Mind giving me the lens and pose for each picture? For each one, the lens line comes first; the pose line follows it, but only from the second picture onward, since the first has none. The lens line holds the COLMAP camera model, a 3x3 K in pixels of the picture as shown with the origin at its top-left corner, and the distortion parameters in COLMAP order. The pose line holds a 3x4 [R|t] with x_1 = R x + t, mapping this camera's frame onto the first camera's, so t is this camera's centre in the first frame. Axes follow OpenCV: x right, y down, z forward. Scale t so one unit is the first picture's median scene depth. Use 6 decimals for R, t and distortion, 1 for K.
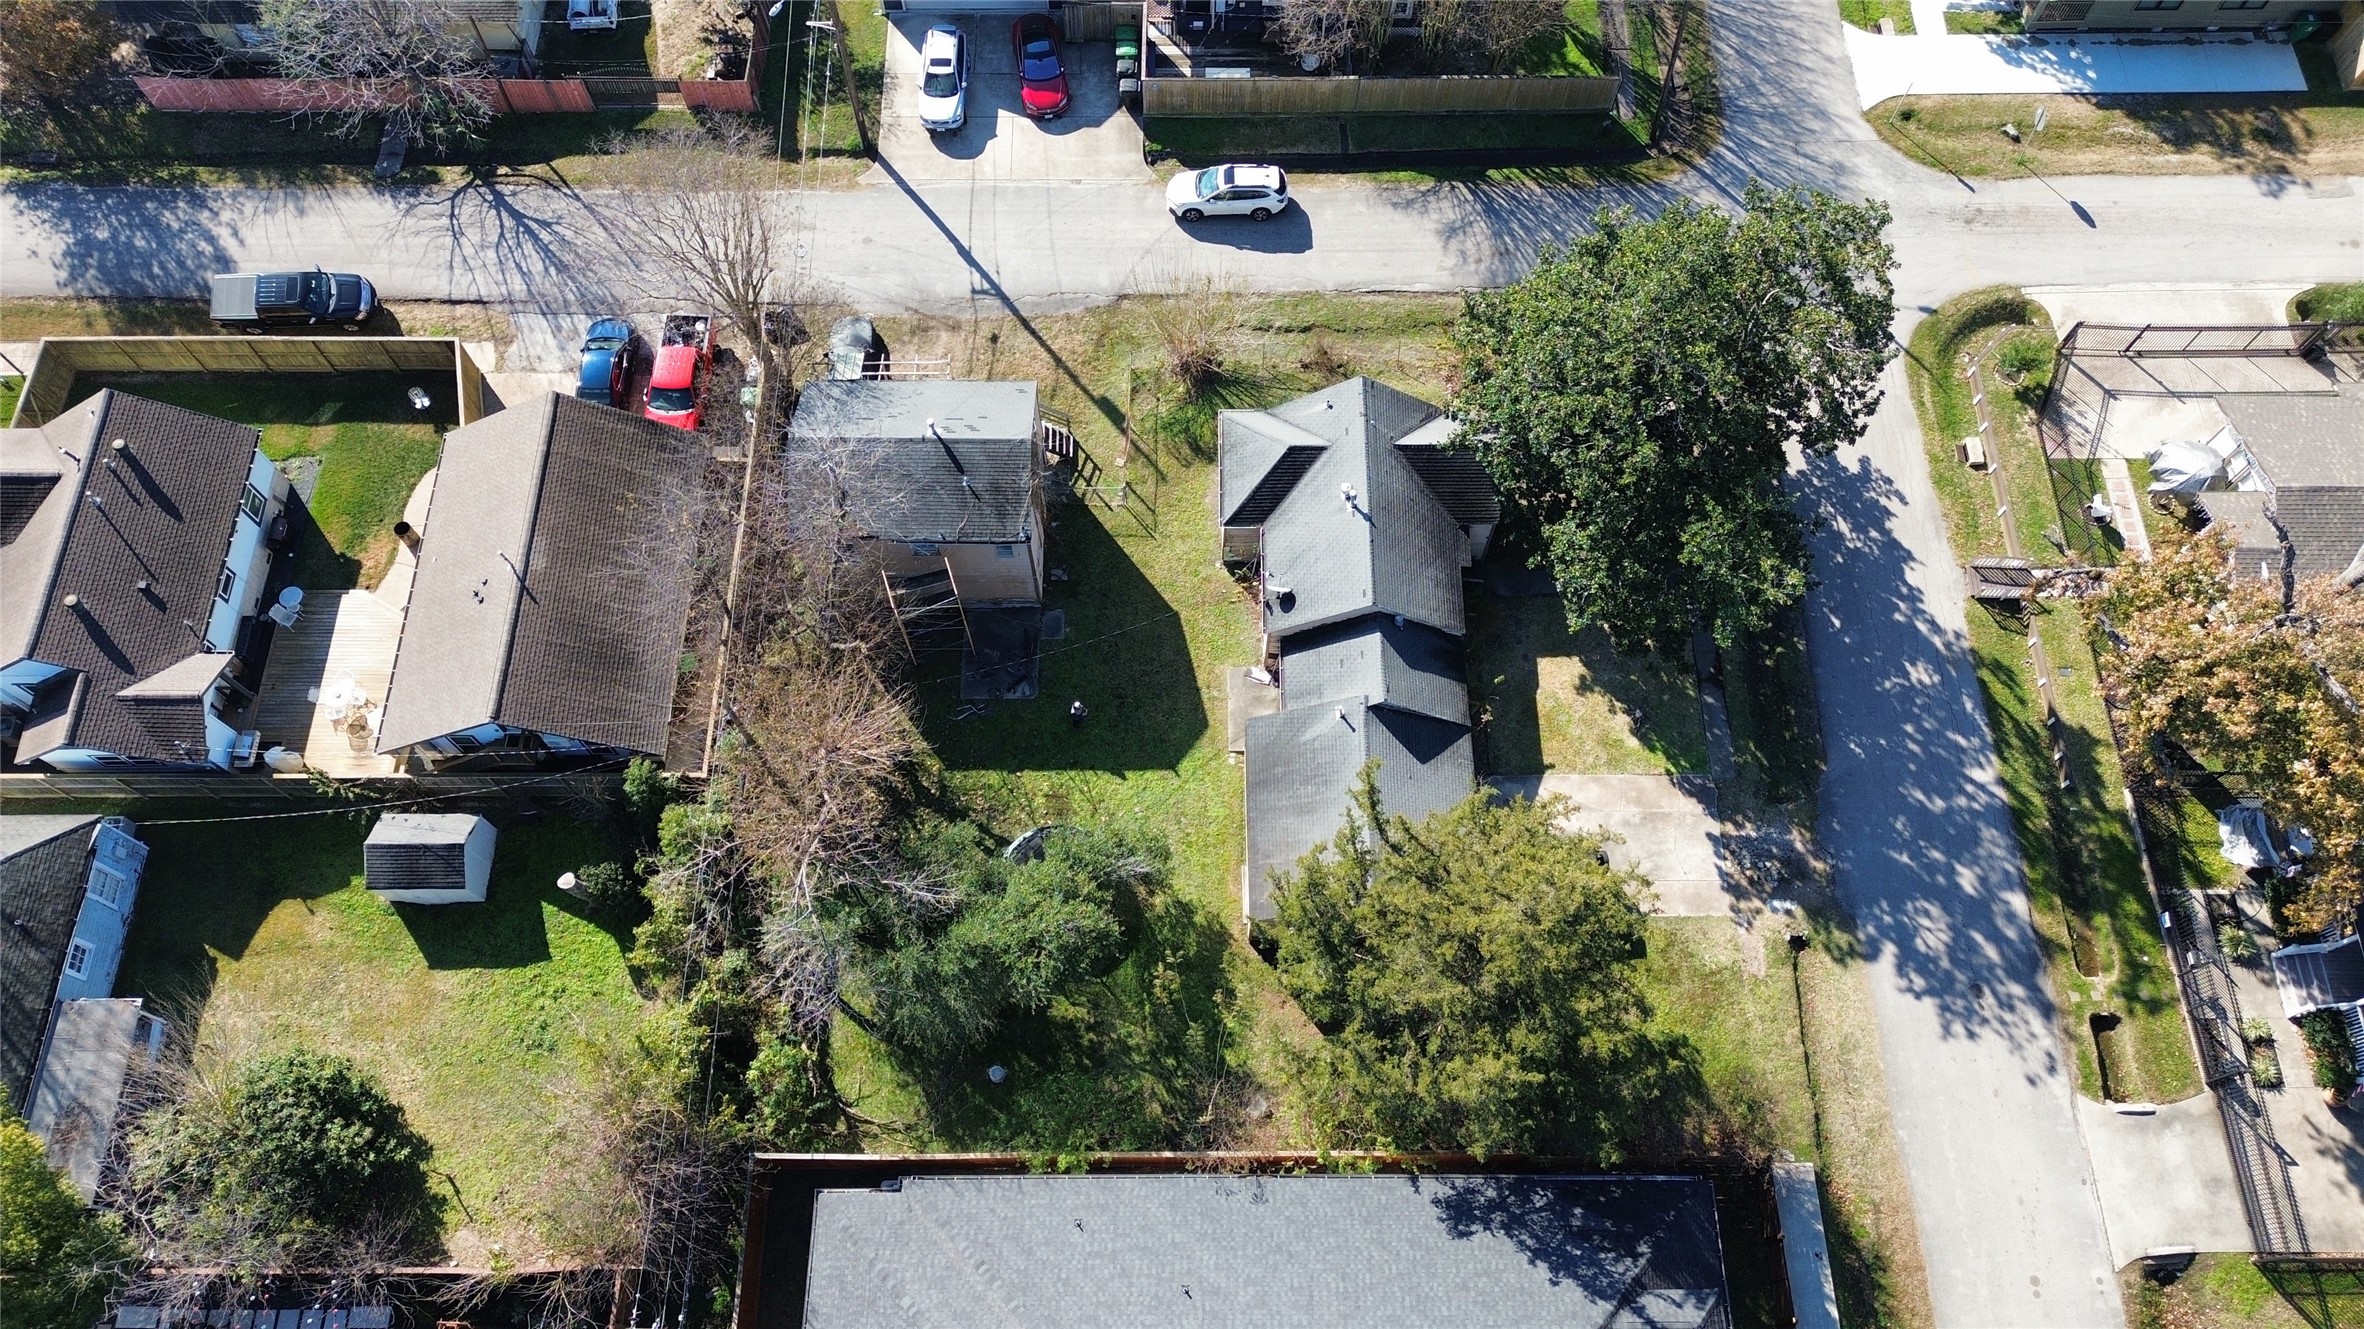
lens RADIAL K [[1728.1, 0, 1176.9], [0, 1728.1, 659.8], [0, 0, 1]] dist [0.030796, -0.031208]
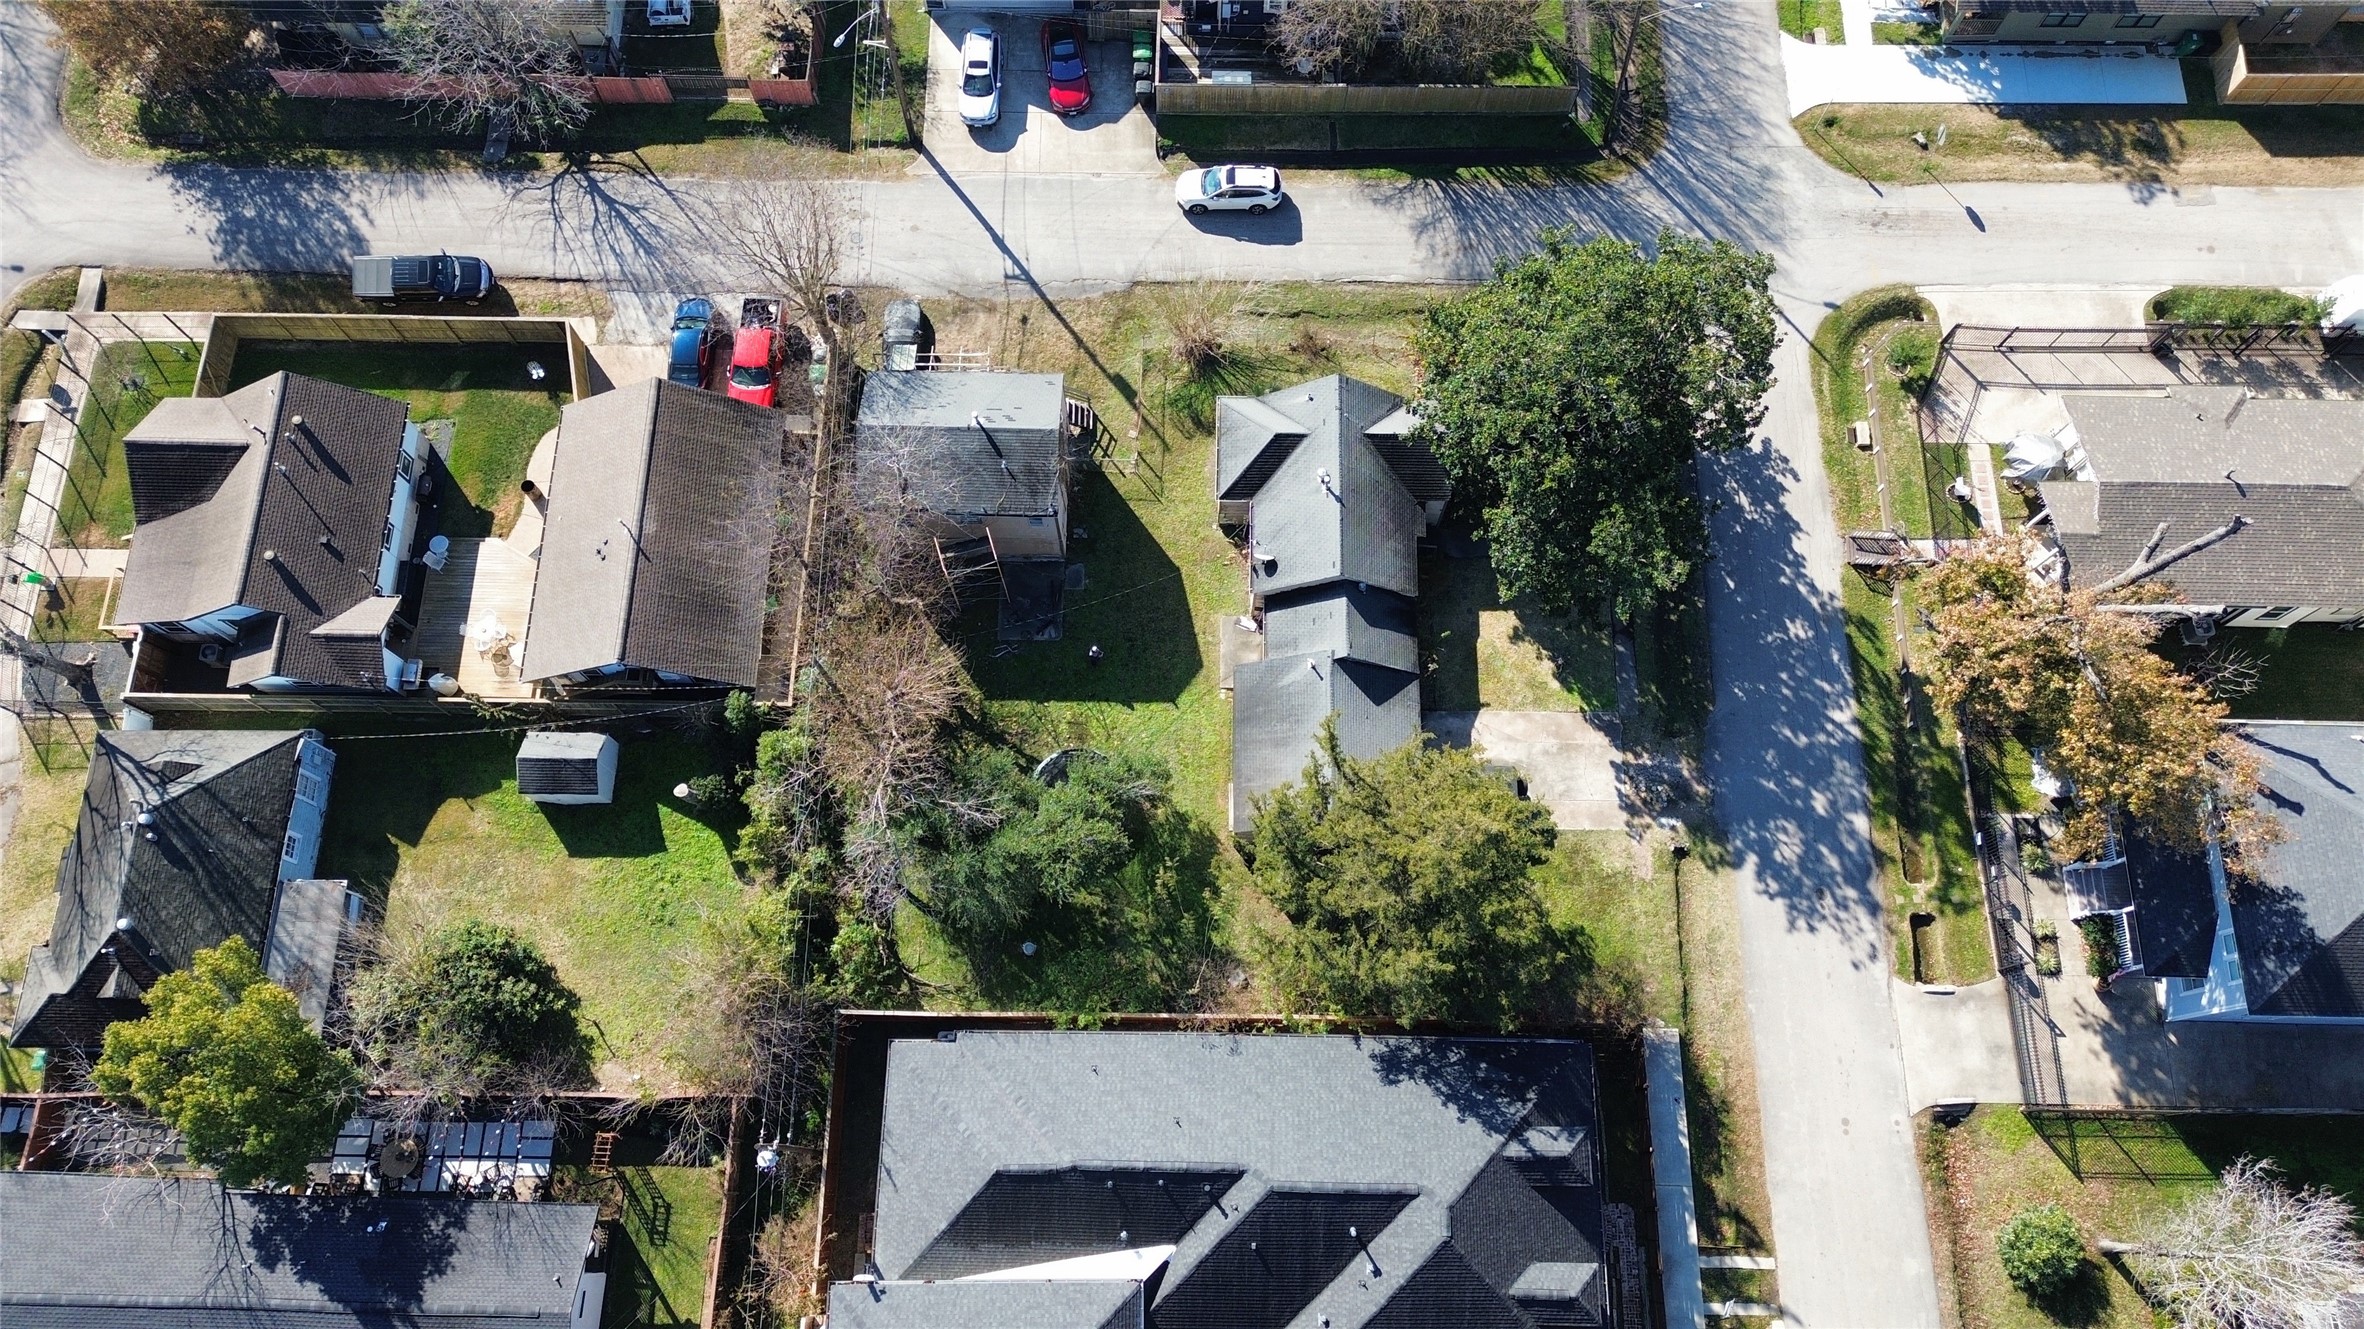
lens RADIAL K [[1731.5, 0, 1173.9], [0, 1731.5, 671.1], [0, 0, 1]] dist [0.028989, -0.023454]
pose [[0.999885, 0.014651, -0.003908, 0.002388], [-0.014144, 0.994055, 0.107954, -0.088187], [0.005467, -0.107886, 0.994148, -0.201817]]
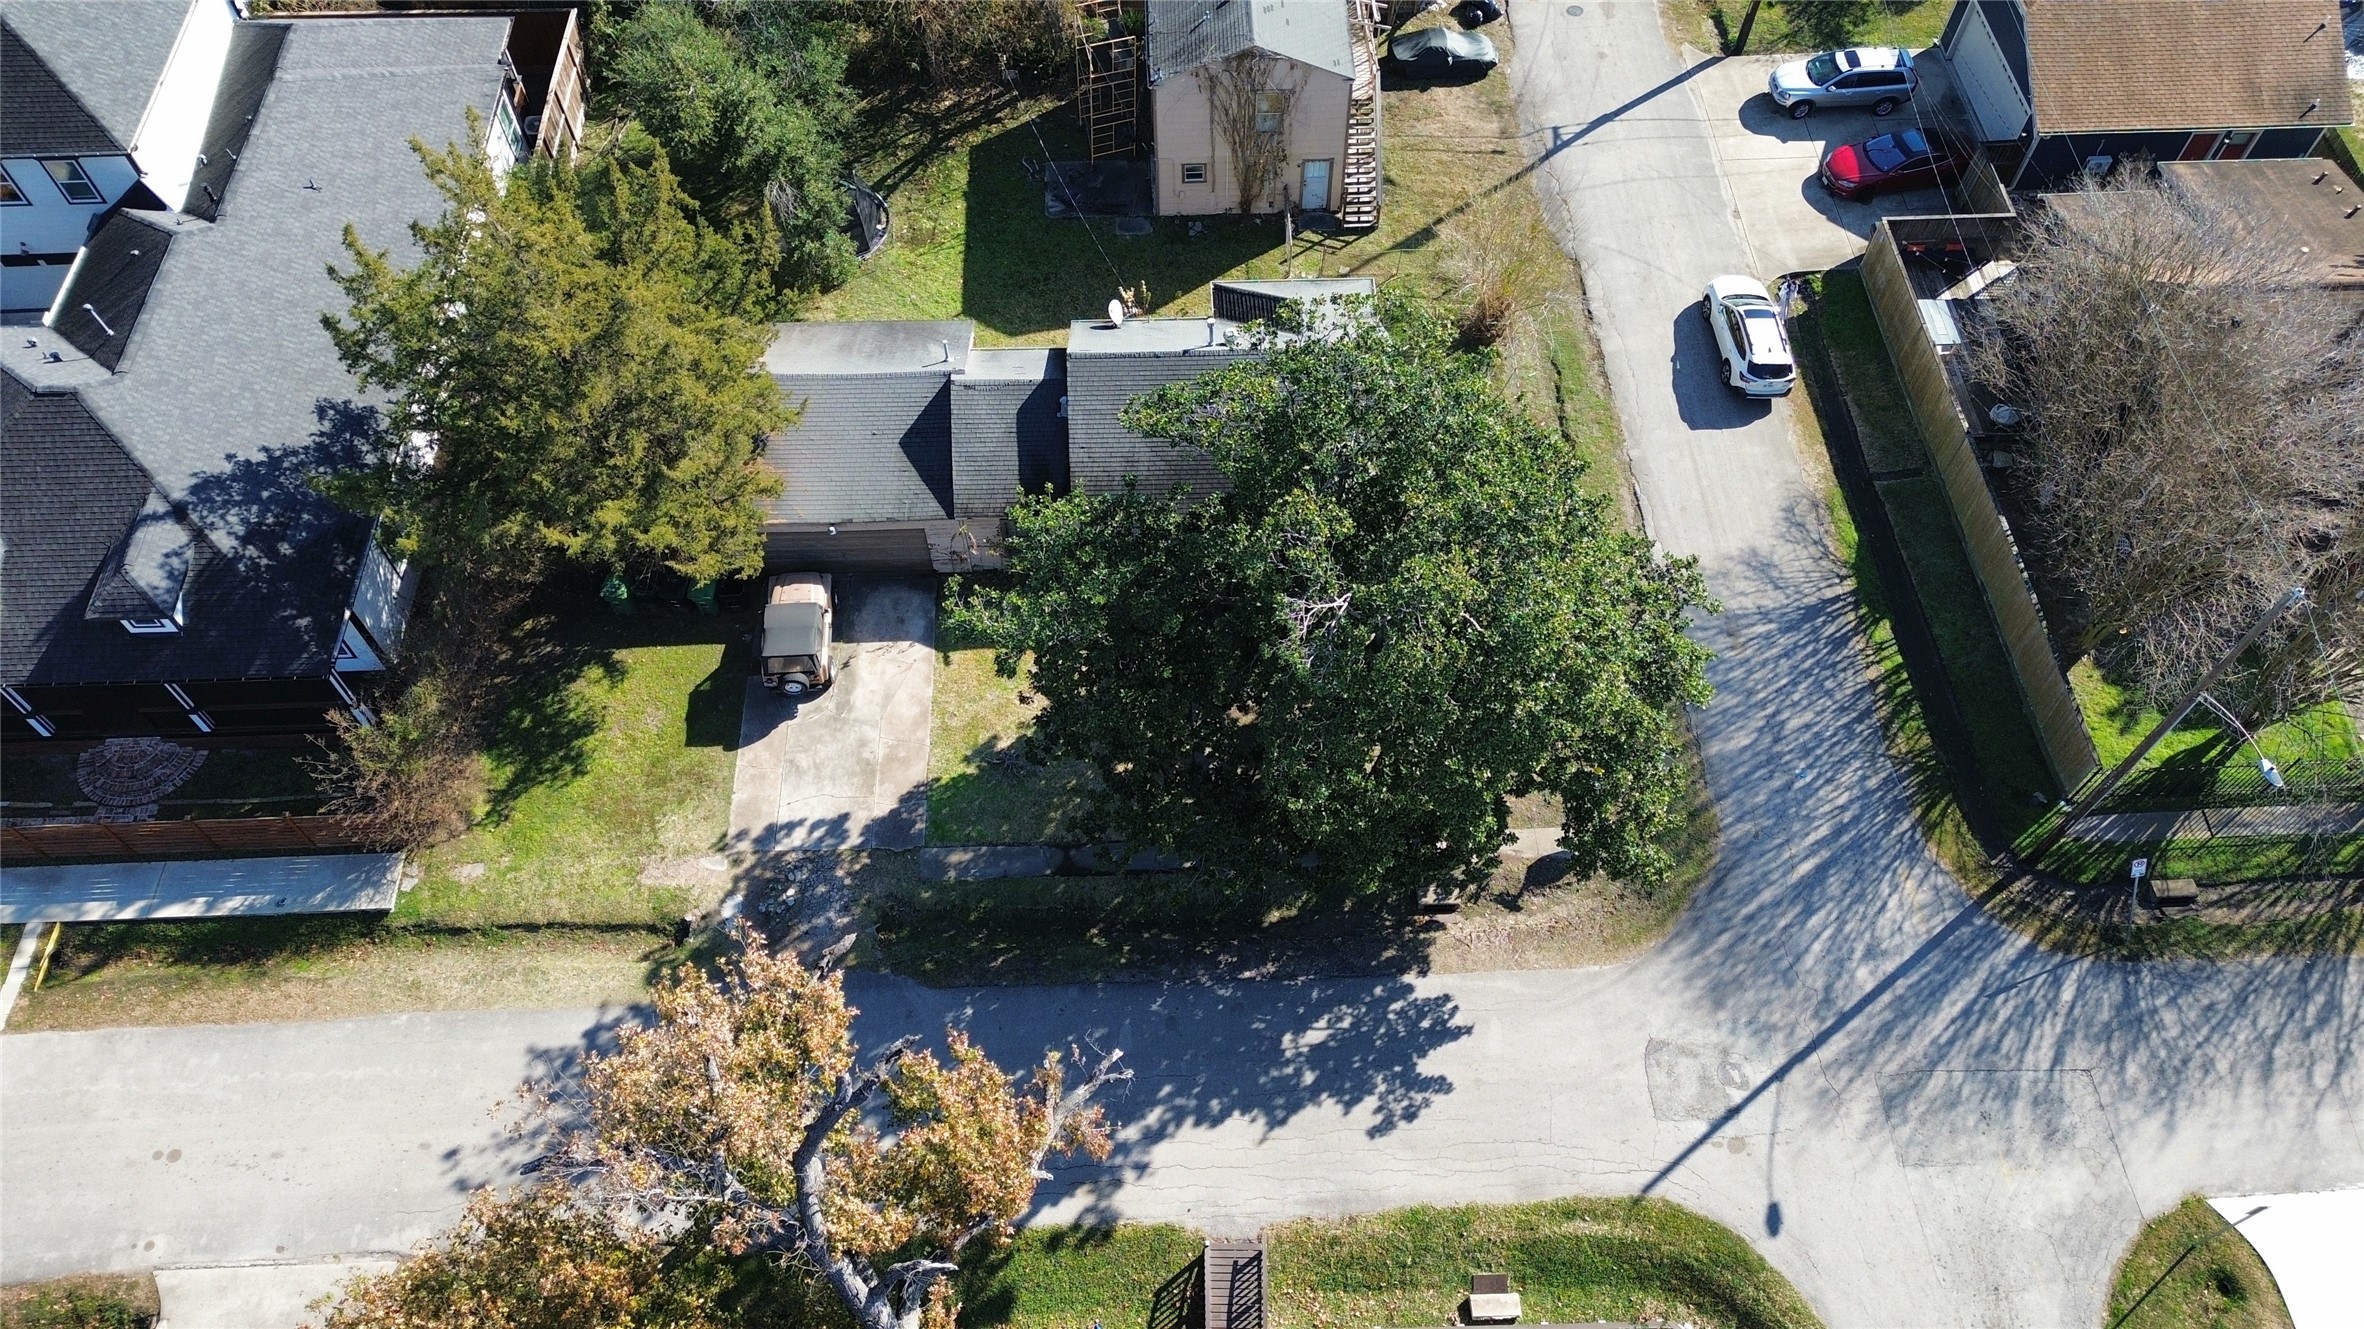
lens RADIAL K [[1684.6, 0, 1180.8], [0, 1684.6, 689.4], [0, 0, 1]] dist [0.063654, -0.059147]
pose [[0.035122, 0.834214, -0.550321, 0.658585], [-0.908181, 0.256465, 0.330806, -0.288348], [0.417101, 0.488172, 0.766625, 0.452666]]
